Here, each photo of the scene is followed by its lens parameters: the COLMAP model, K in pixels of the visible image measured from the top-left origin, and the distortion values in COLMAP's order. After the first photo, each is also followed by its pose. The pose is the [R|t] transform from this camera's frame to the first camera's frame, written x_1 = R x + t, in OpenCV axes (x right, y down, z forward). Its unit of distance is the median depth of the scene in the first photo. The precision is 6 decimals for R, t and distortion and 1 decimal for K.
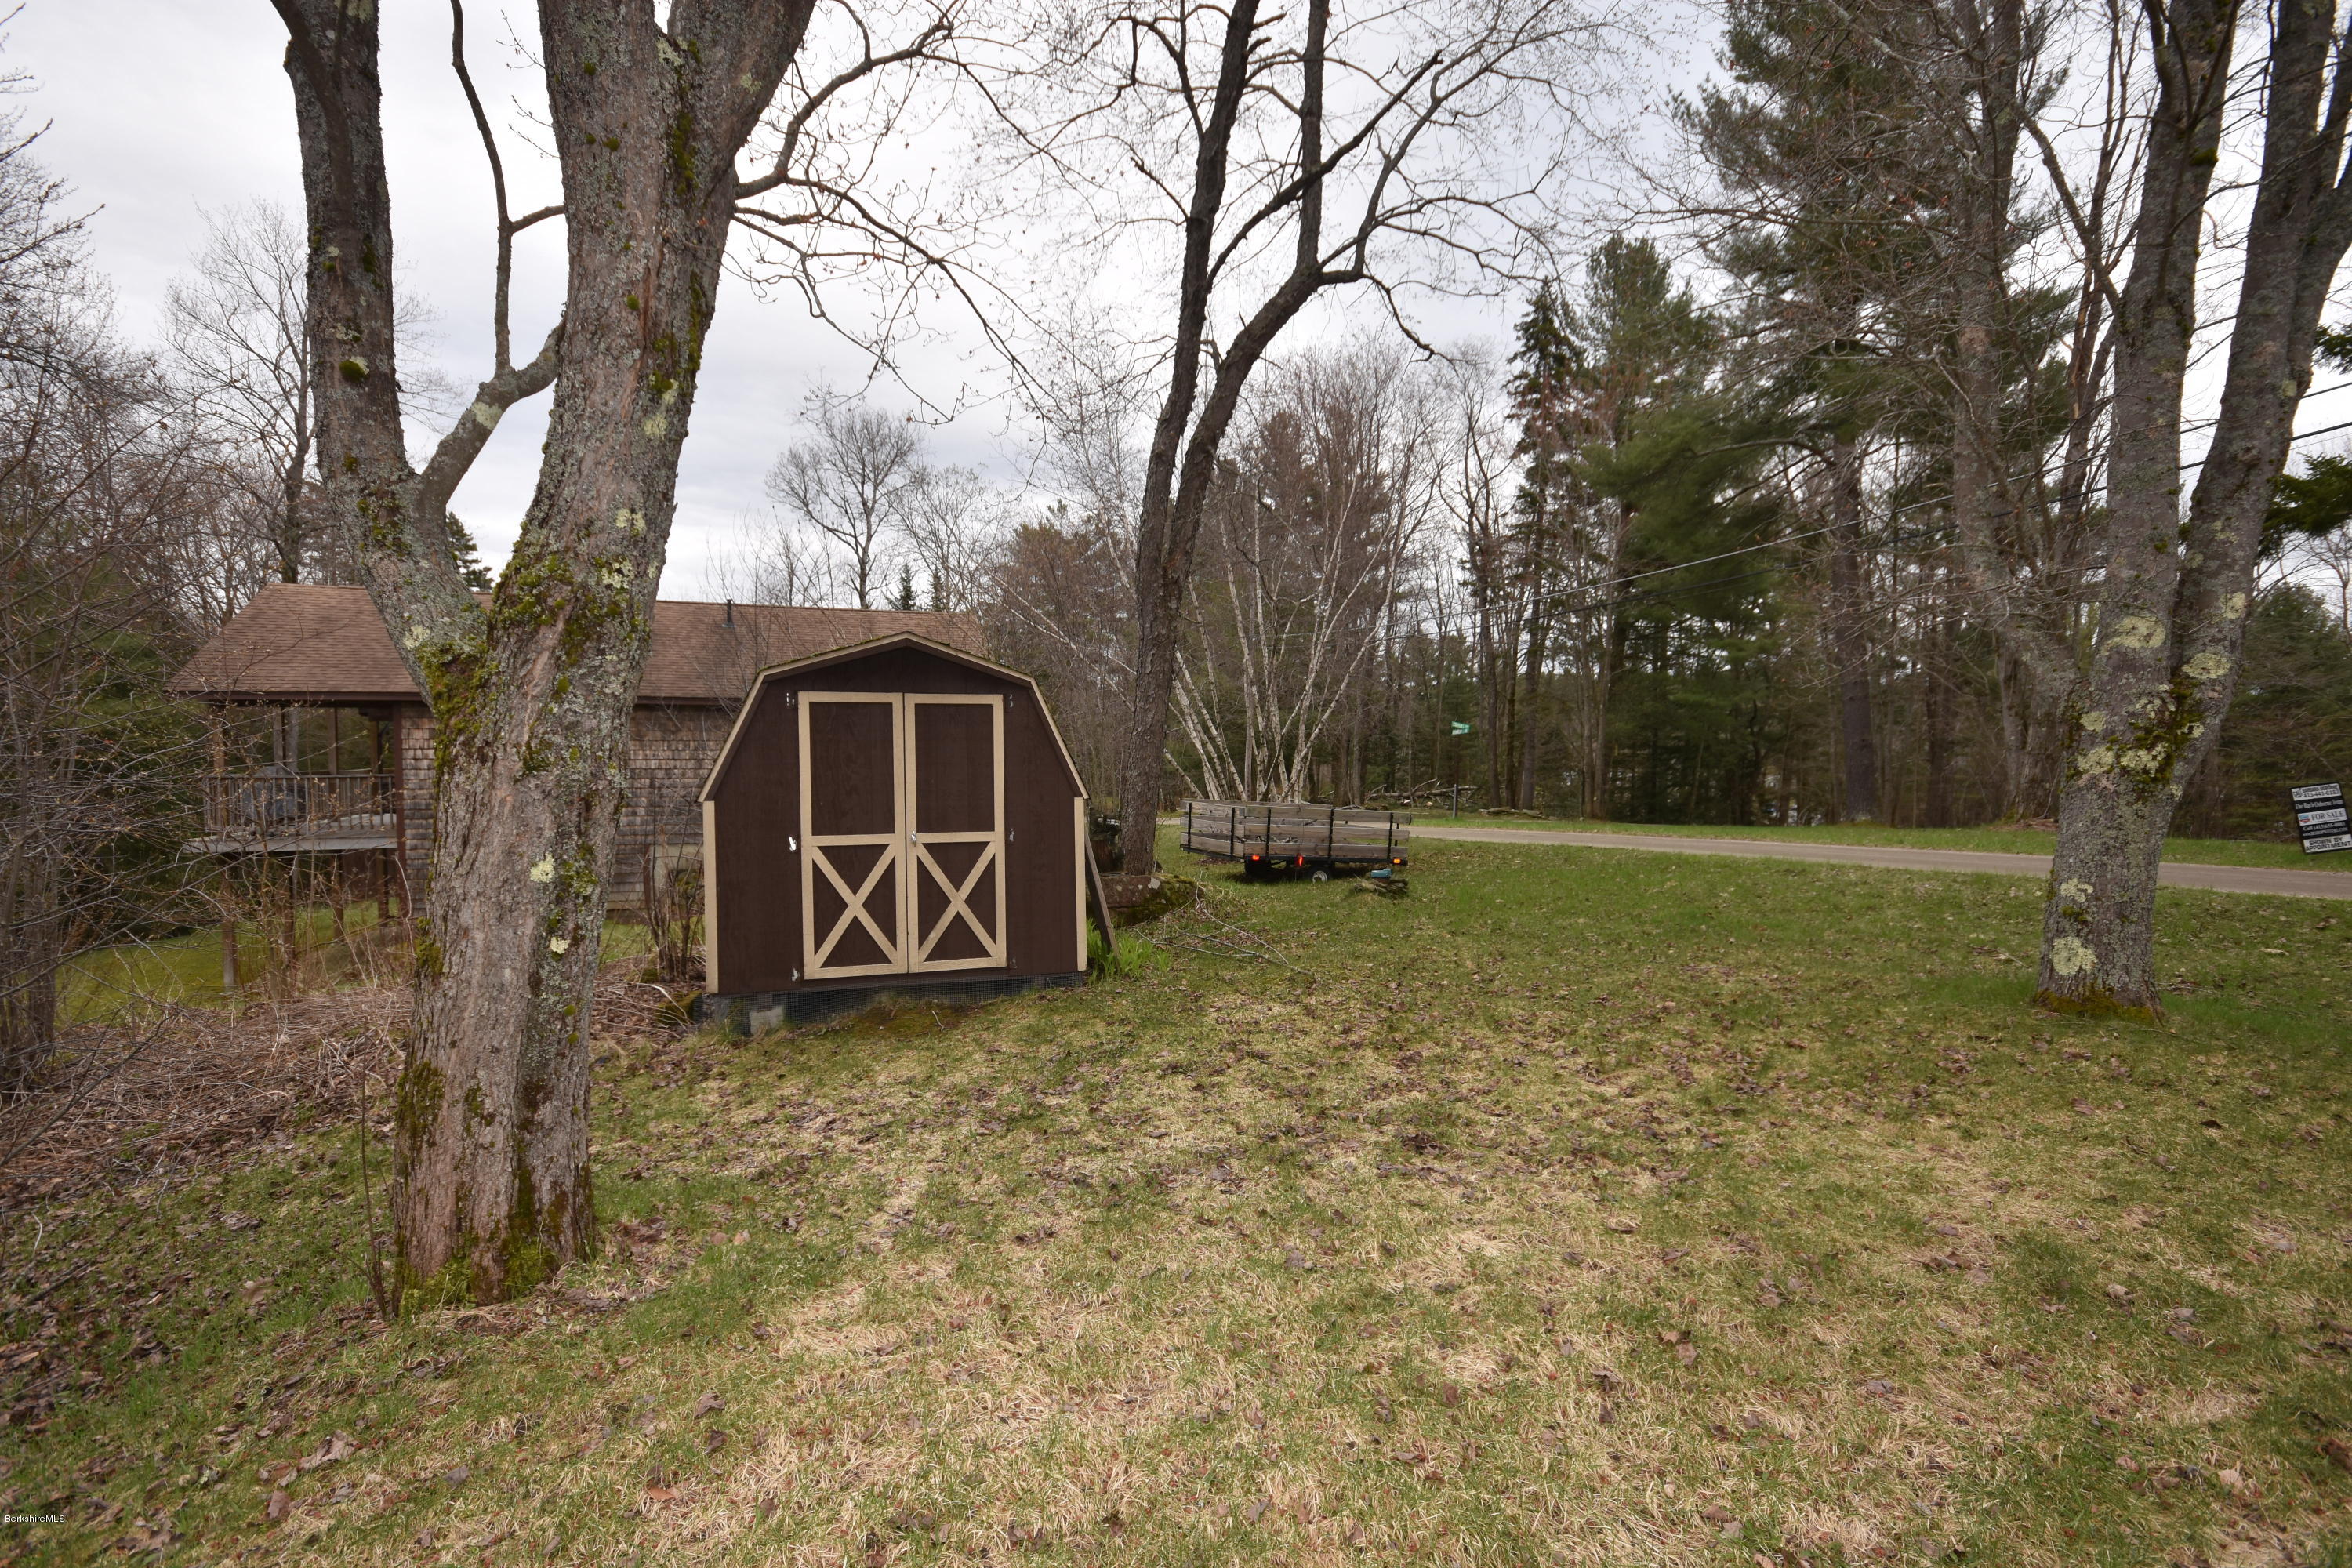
lens RADIAL K [[1149.8, 0, 1181.2], [0, 1149.8, 802.0], [0, 0, 1]] dist [0.005565, -0.000478]
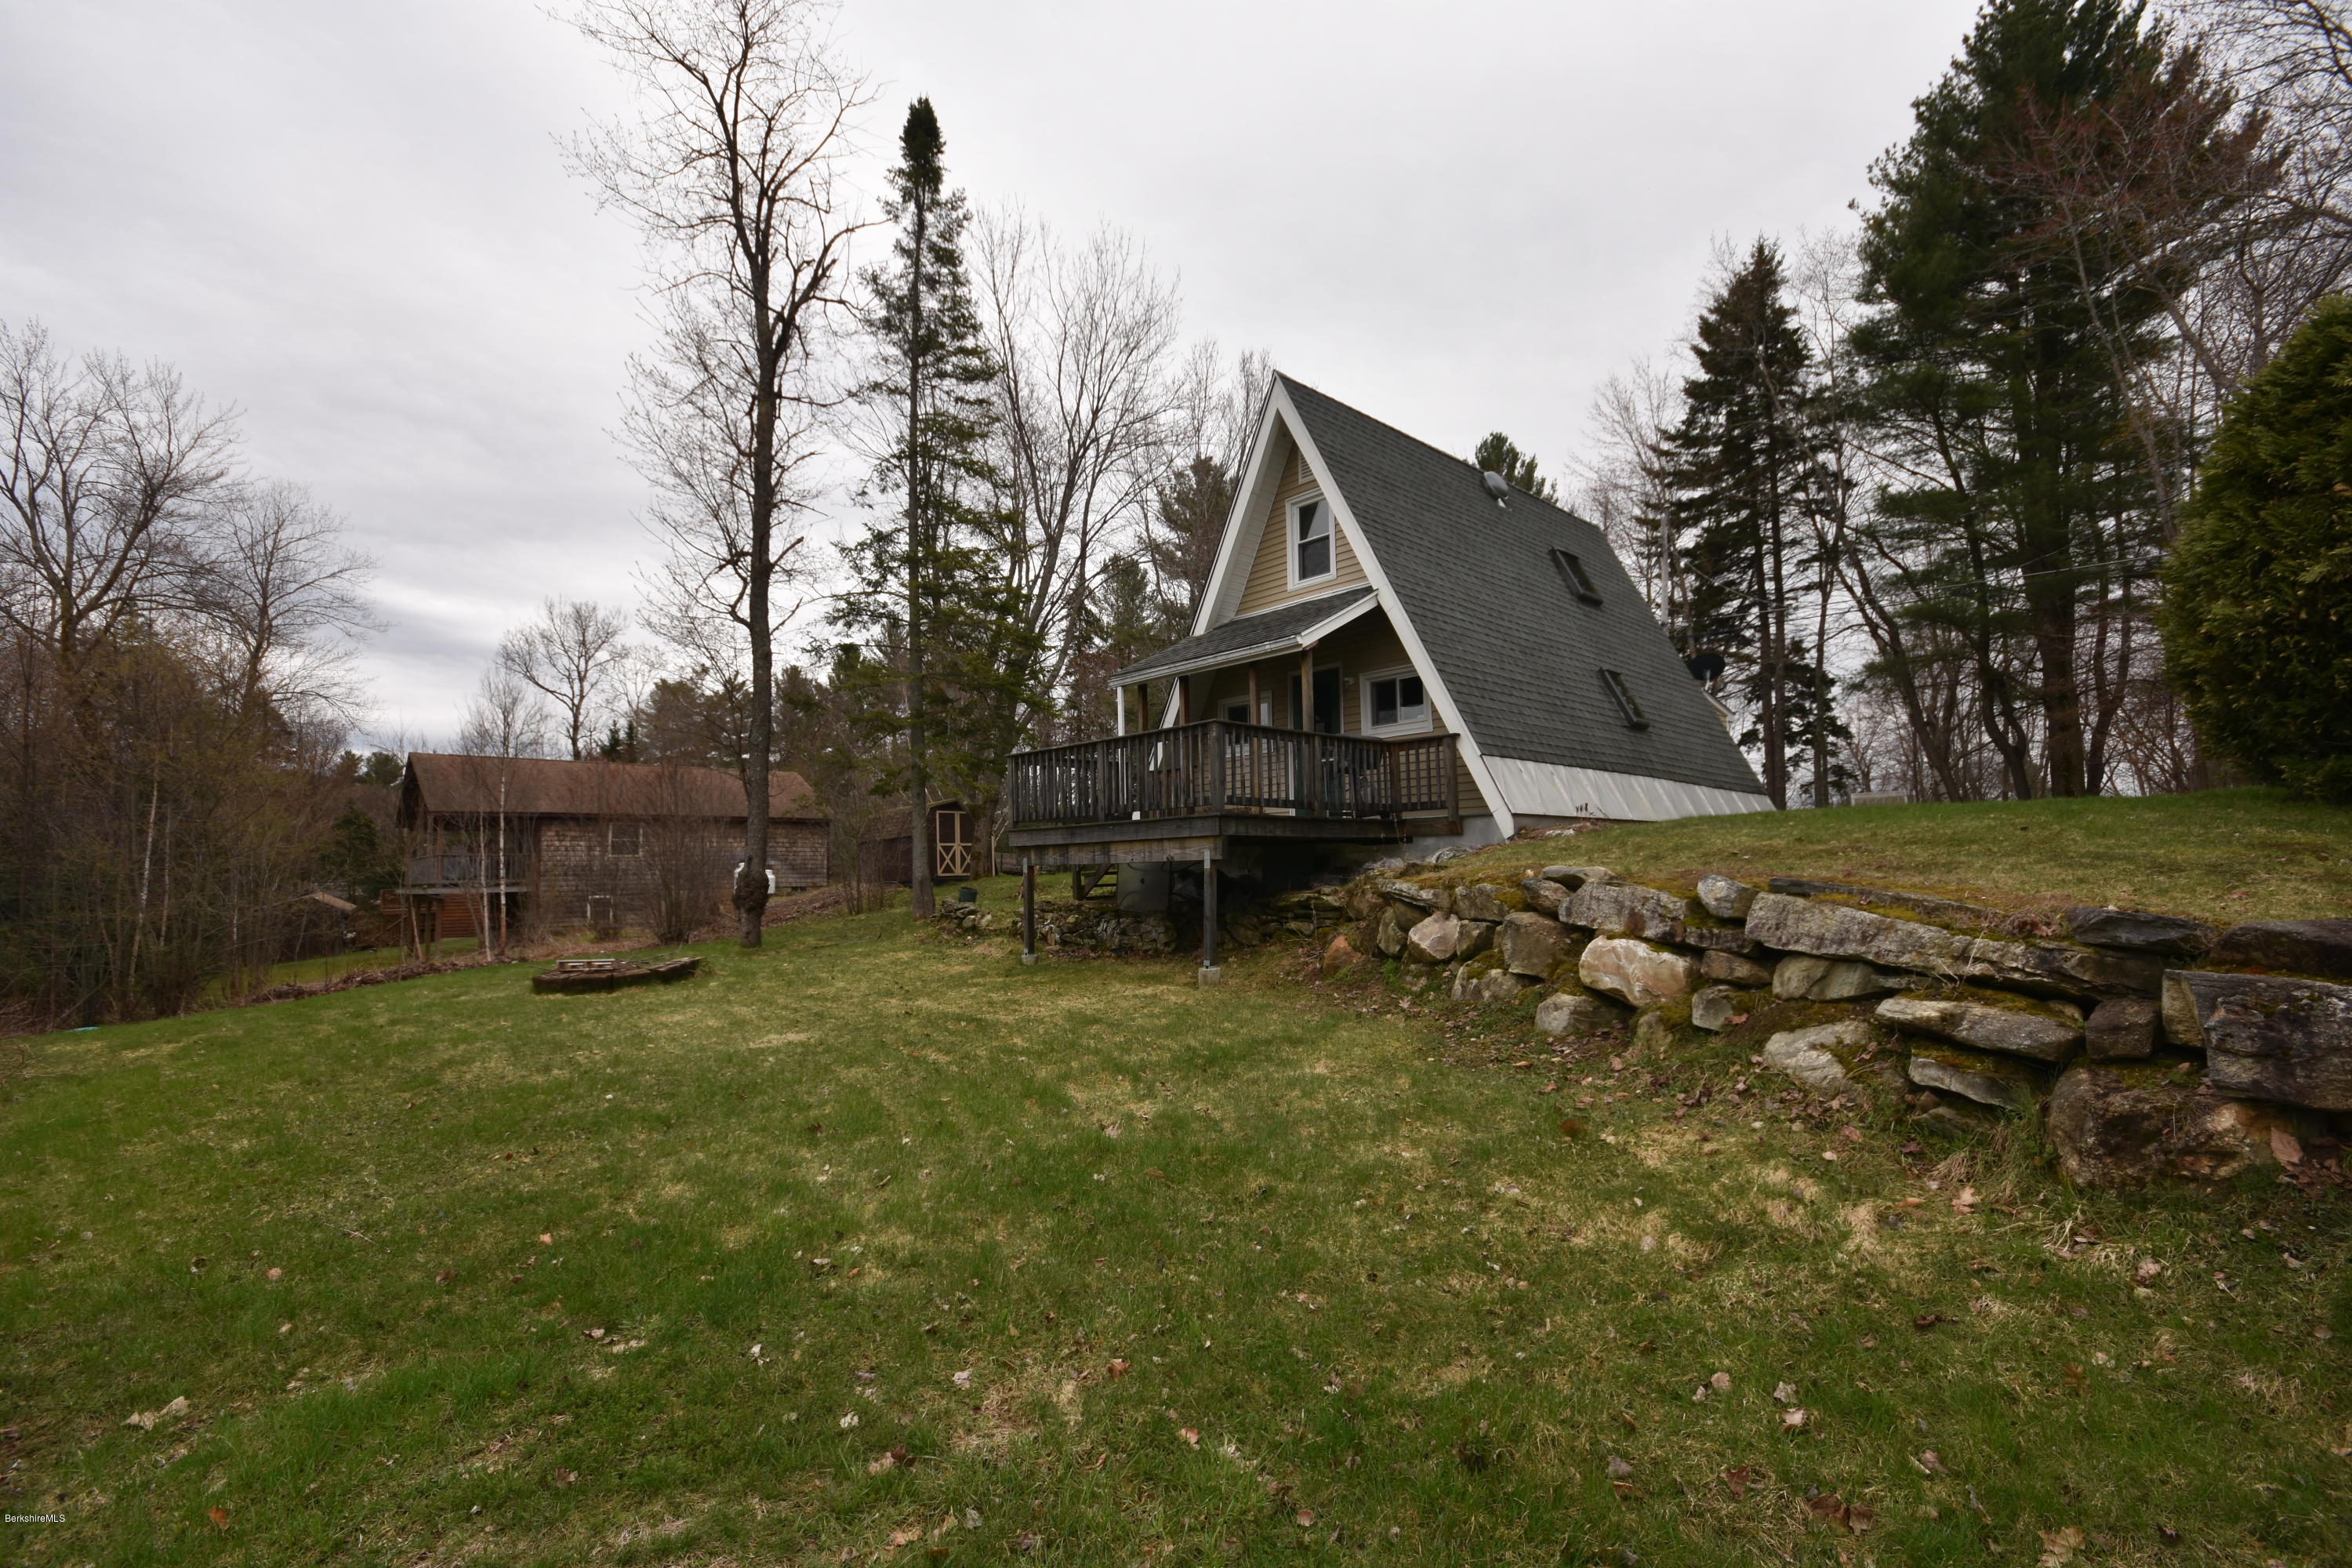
lens RADIAL K [[1041.9, 0, 1125.7], [0, 1041.9, 794.2], [0, 0, 1]] dist [0.000535, 0.000085]
pose [[0.938954, 0.010165, 0.343894, -0.236897], [0.031402, 0.992859, -0.115087, 0.075093], [-0.342608, 0.118860, 0.931929, -0.689546]]
